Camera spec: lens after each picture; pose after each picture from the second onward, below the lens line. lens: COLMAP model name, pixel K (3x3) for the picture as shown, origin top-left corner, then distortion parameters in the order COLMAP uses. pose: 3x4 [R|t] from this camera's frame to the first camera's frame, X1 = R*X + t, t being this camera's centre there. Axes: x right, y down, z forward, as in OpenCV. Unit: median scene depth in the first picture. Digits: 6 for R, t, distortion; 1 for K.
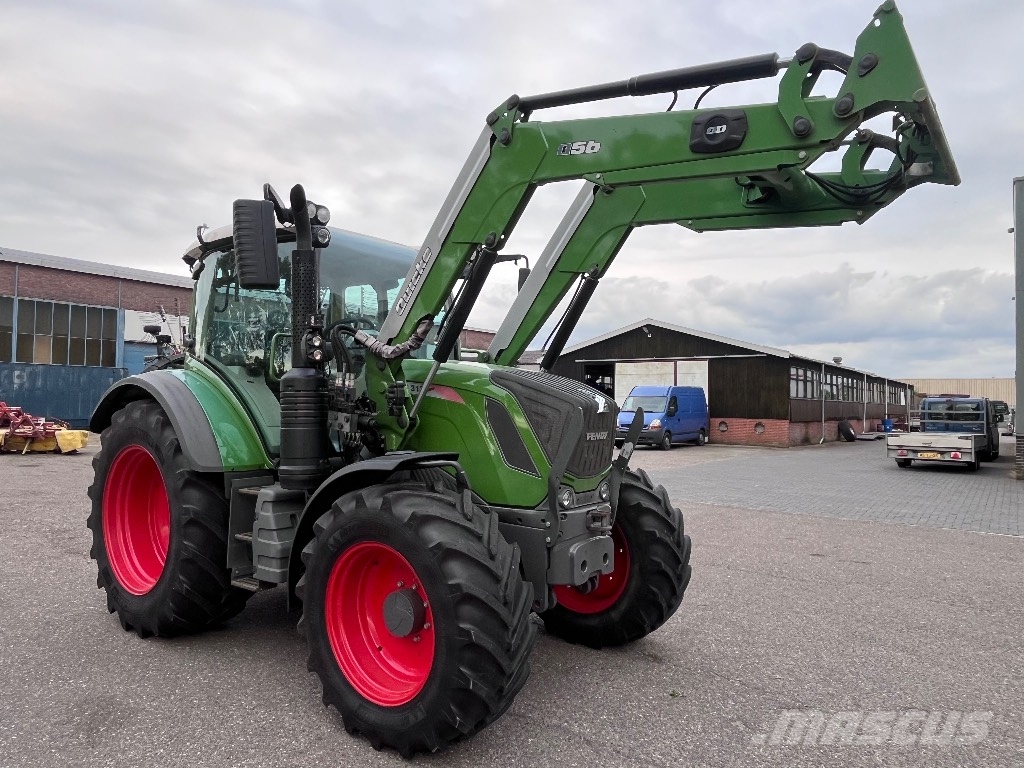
lens RADIAL K [[687.8, 0, 511.3], [0, 687.8, 379.4], [0, 0, 1]] dist [0.001588, -0.005068]
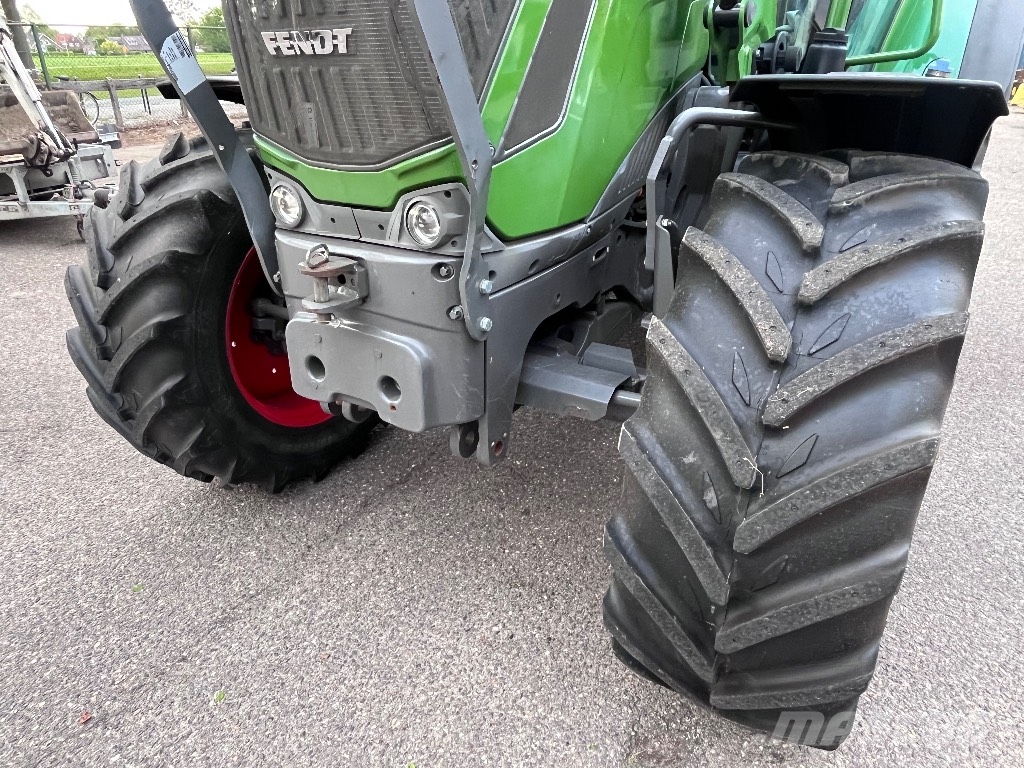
lens RADIAL K [[692.6, 0, 504.9], [0, 692.6, 379.0], [0, 0, 1]] dist [0.004508, 0.000416]
pose [[0.099260, 0.413149, -0.905238, 0.458980], [0.040903, 0.907267, 0.418561, 0.083605], [0.994220, -0.078574, 0.073157, 0.948648]]
